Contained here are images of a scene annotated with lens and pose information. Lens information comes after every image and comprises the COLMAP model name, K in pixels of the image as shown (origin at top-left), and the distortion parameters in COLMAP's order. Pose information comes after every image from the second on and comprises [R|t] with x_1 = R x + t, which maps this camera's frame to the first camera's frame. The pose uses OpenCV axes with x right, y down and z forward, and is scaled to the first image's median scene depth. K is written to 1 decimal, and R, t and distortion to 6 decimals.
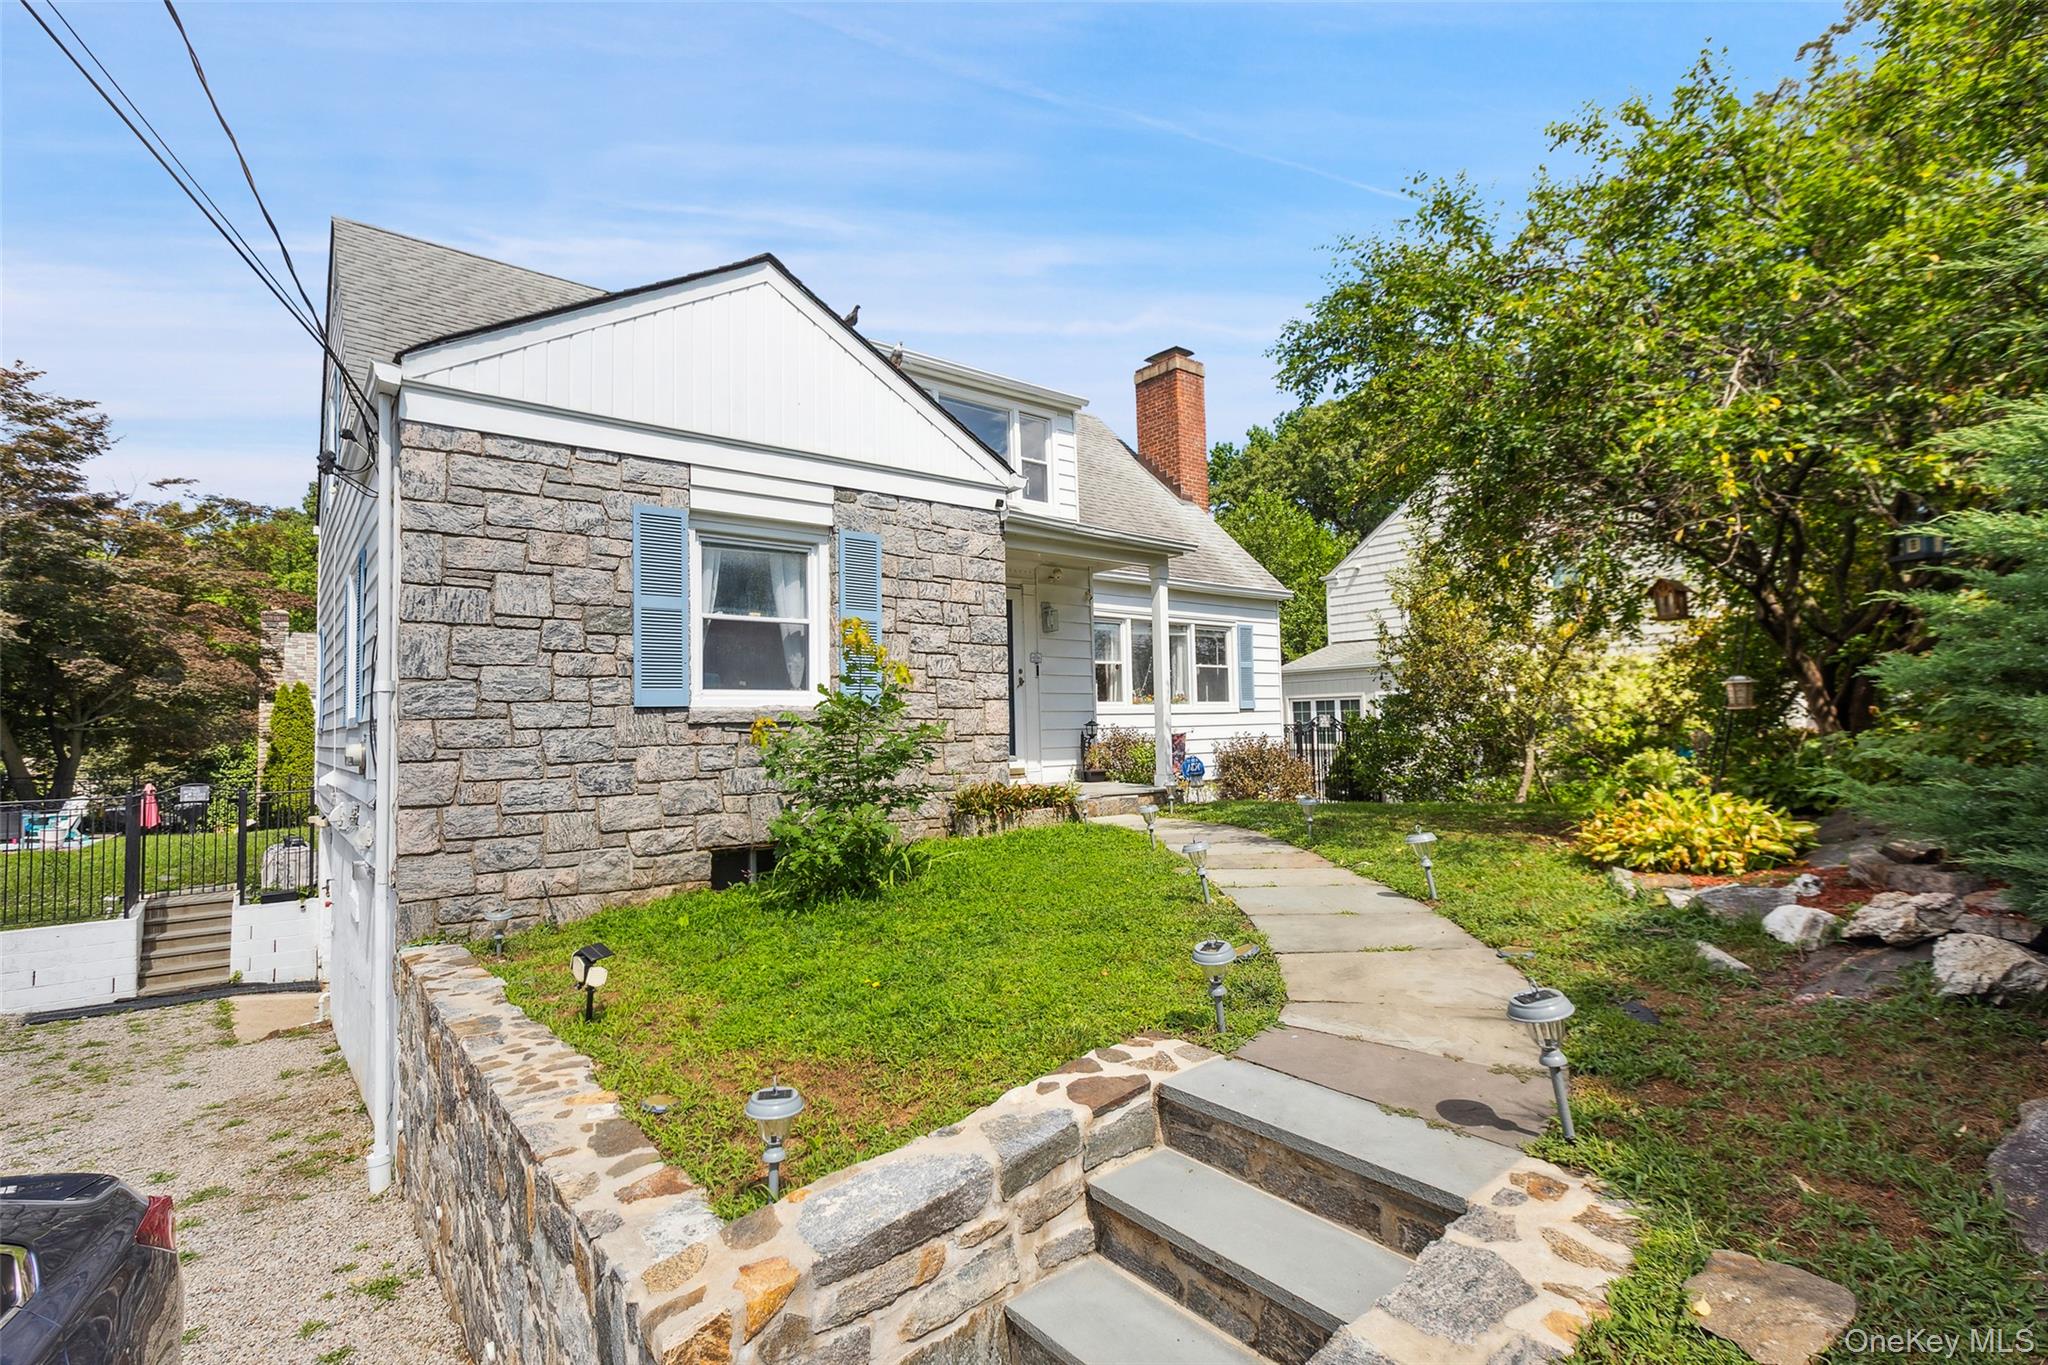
lens RADIAL K [[936.3, 0, 1026.0], [0, 936.3, 682.9], [0, 0, 1]] dist [0.002725, -0.000099]
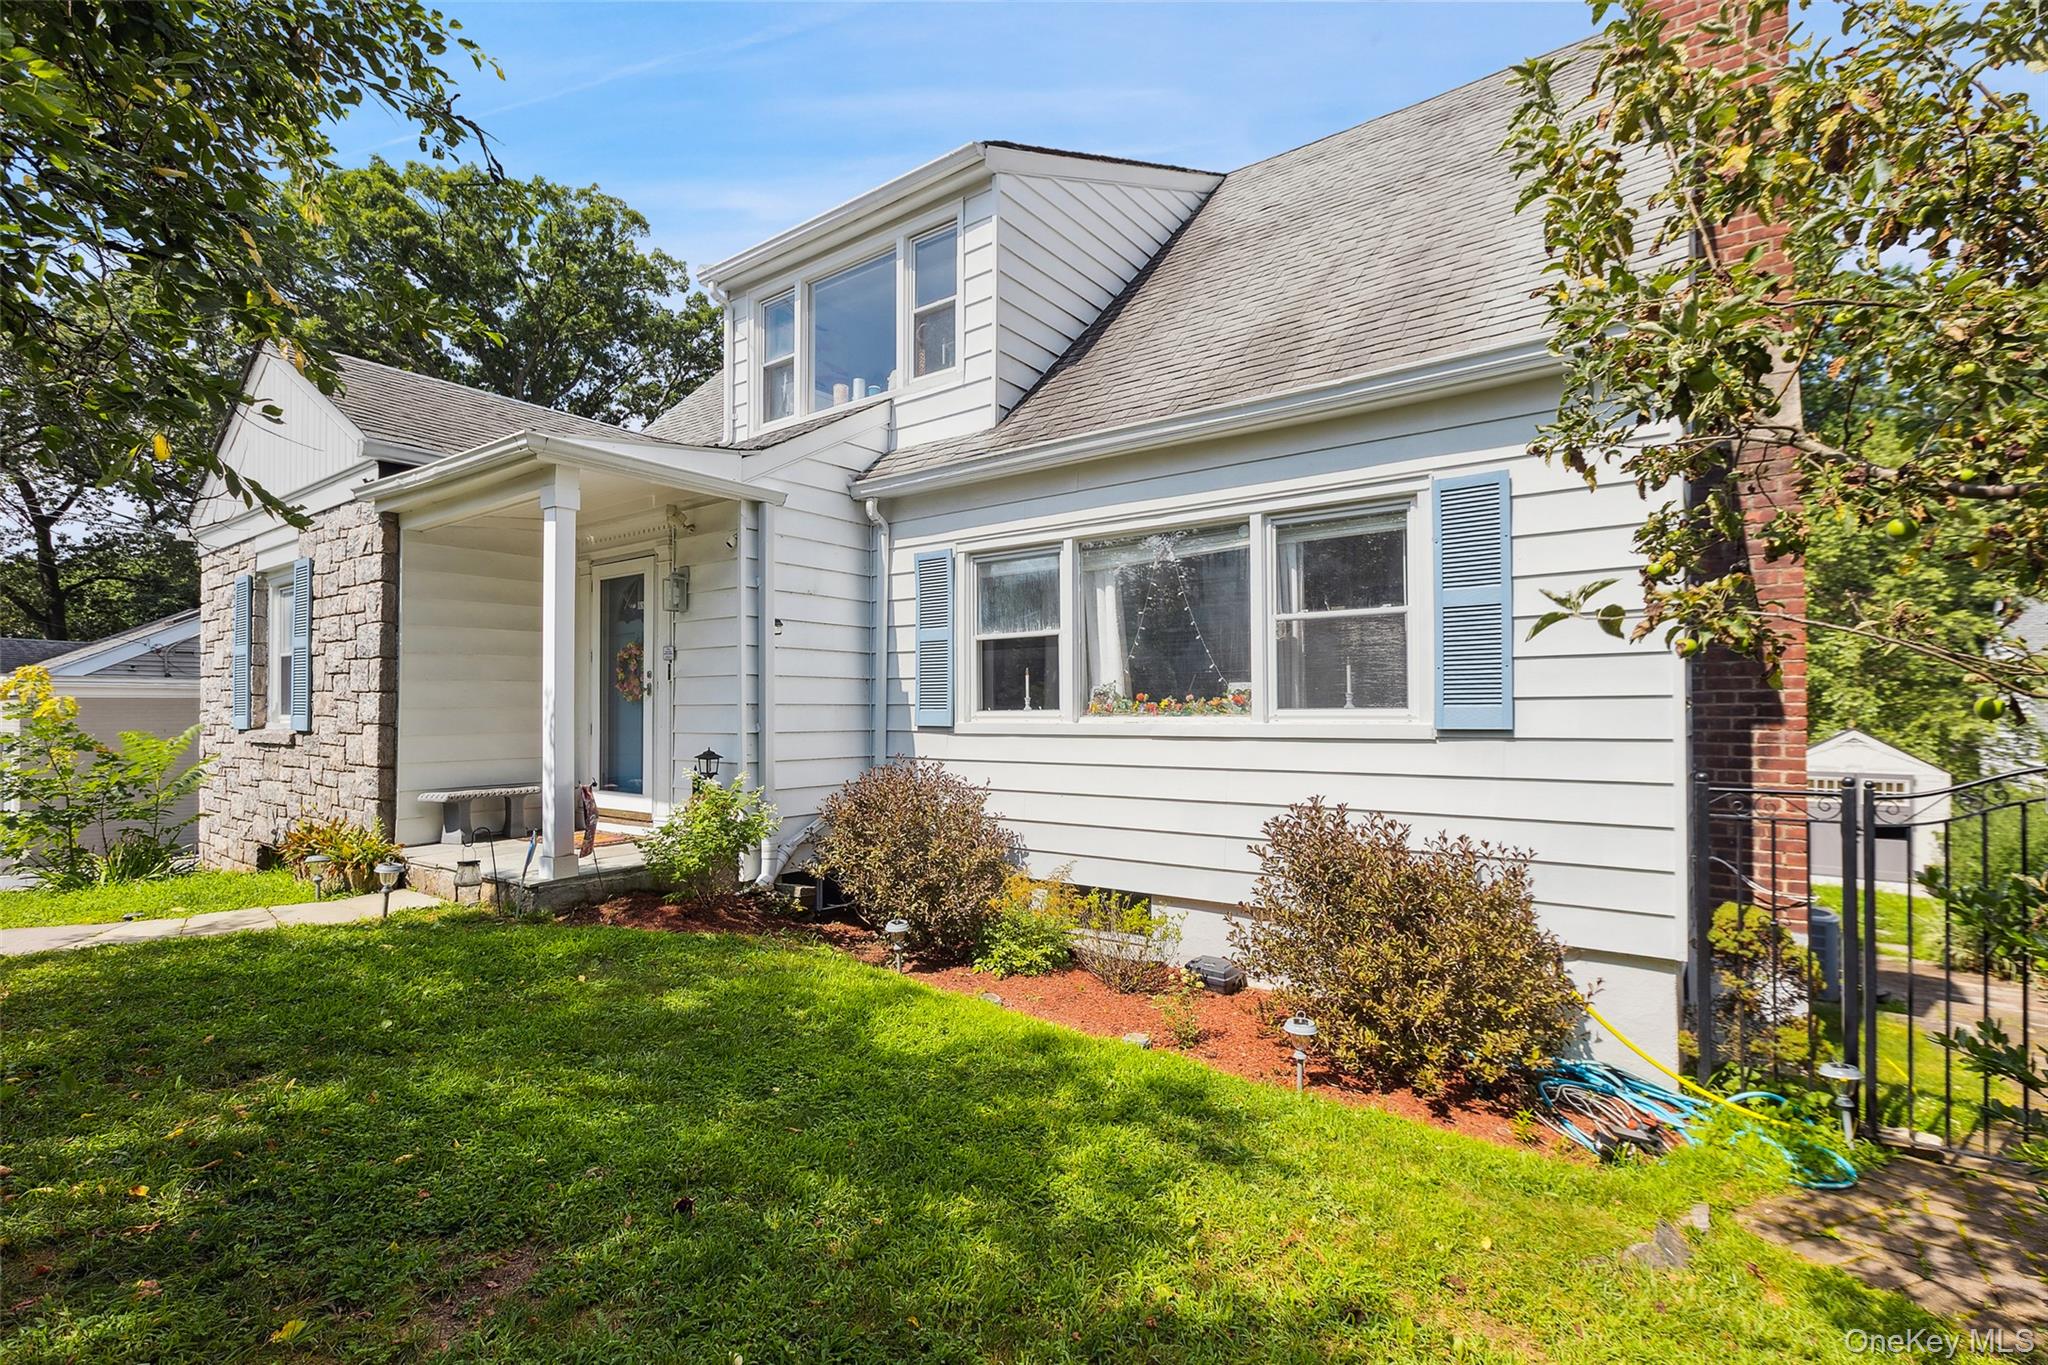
lens RADIAL K [[936.3, 0, 1026.1], [0, 936.3, 688.8], [0, 0, 1]] dist [0.002725, -0.000099]
pose [[0.253133, 0.005773, -0.967414, 0.919926], [0.051821, 0.998466, 0.019518, -0.002753], [0.966043, -0.055073, 0.252446, 1.367050]]
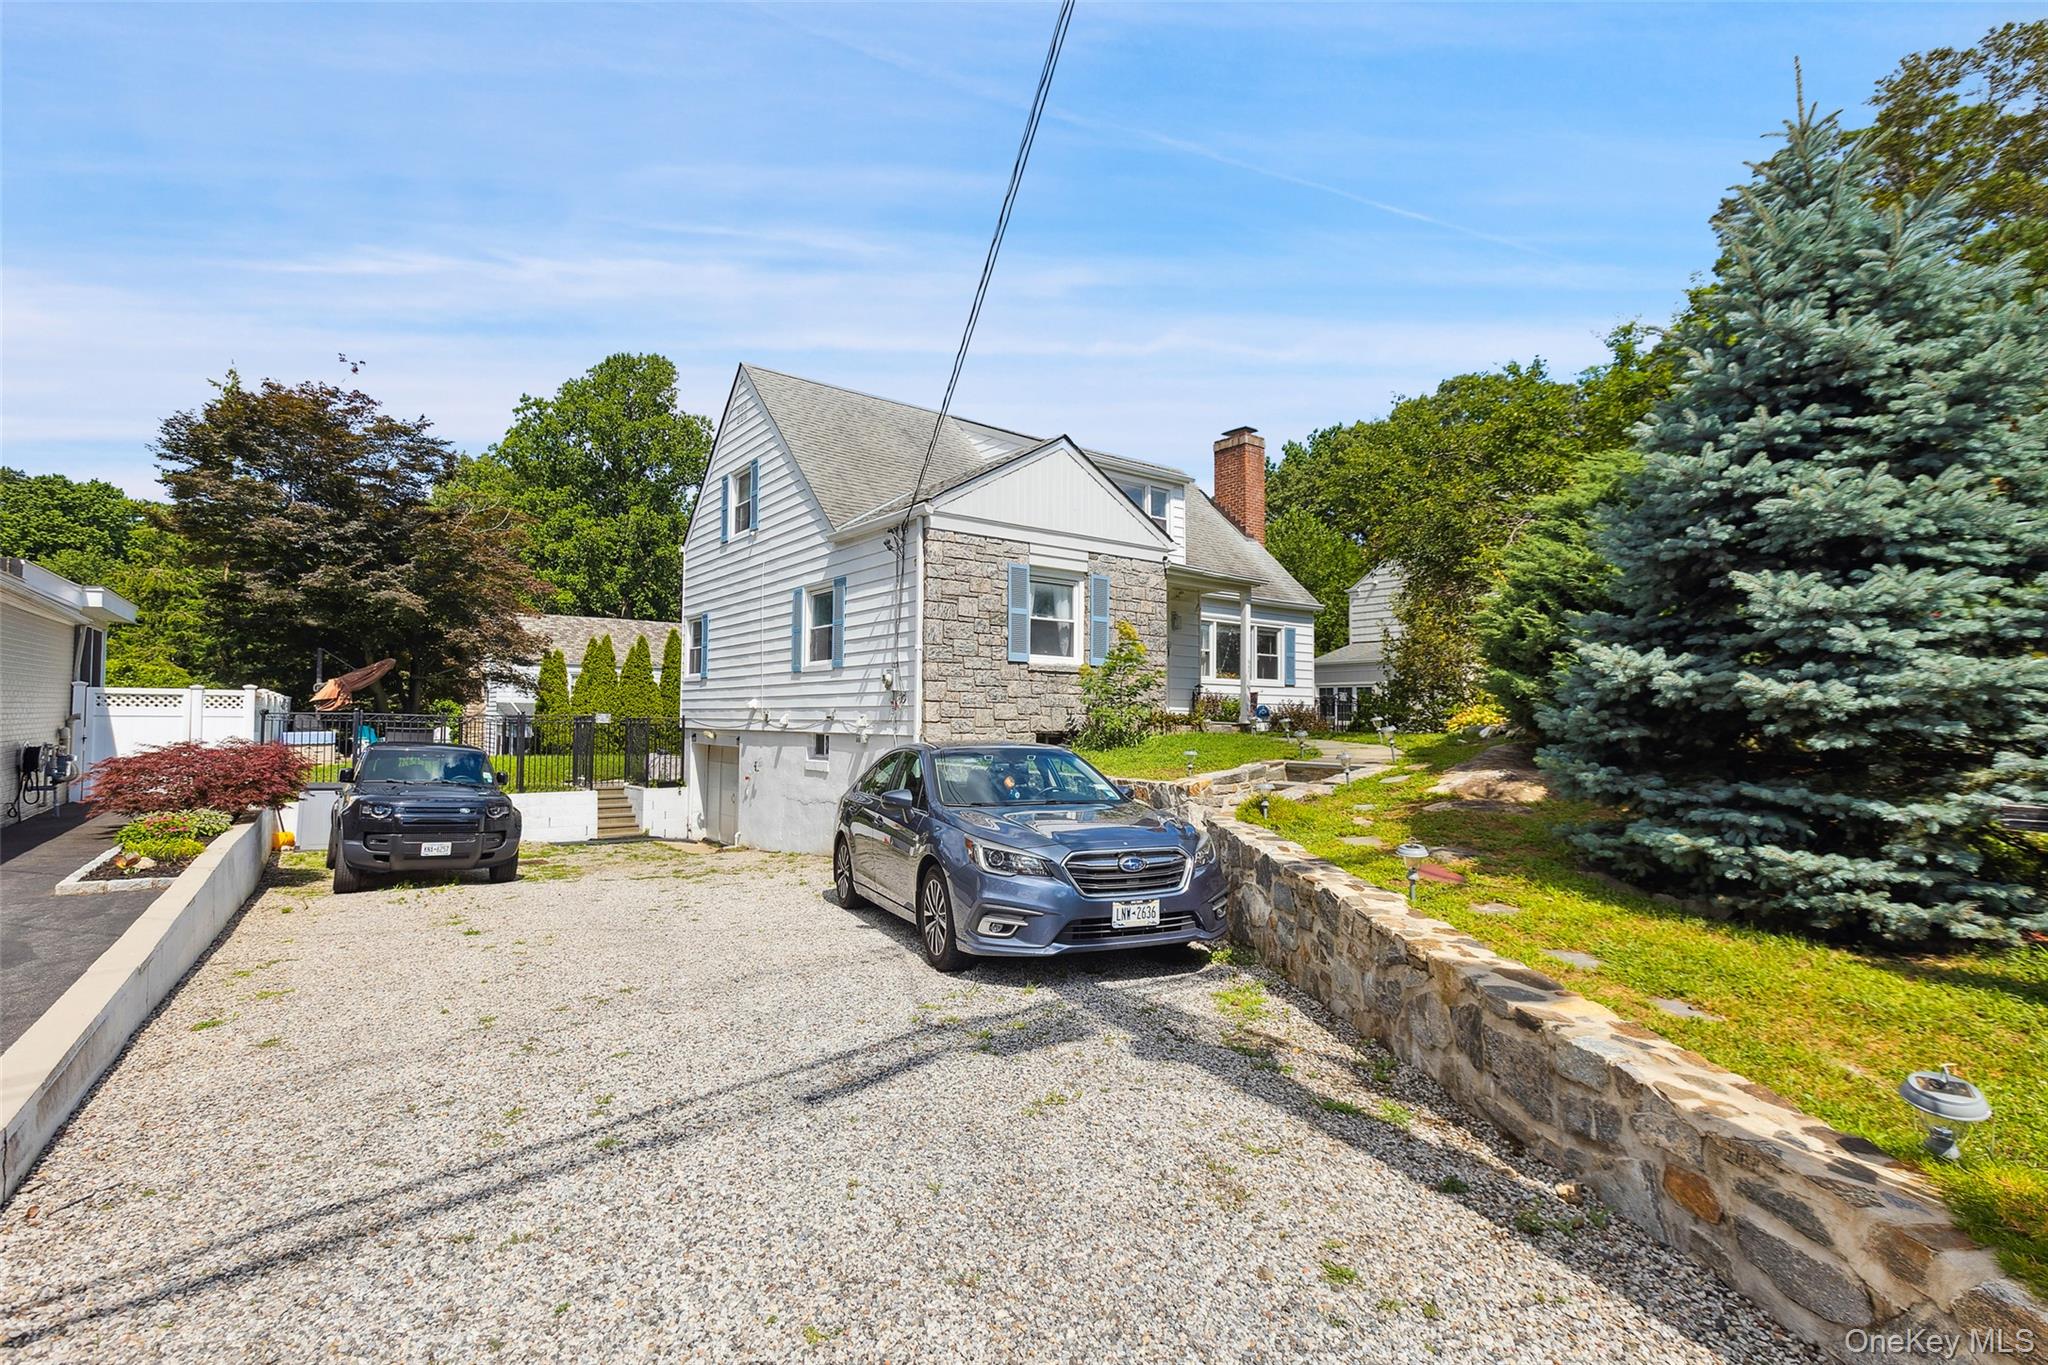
lens RADIAL K [[936.3, 0, 1020.9], [0, 936.3, 691.8], [0, 0, 1]] dist [0.002725, -0.000099]
pose [[0.999198, 0.030118, -0.026403, -0.265097], [-0.029665, 0.999409, 0.017388, 0.045455], [0.026911, -0.016591, 0.999500, -0.866778]]
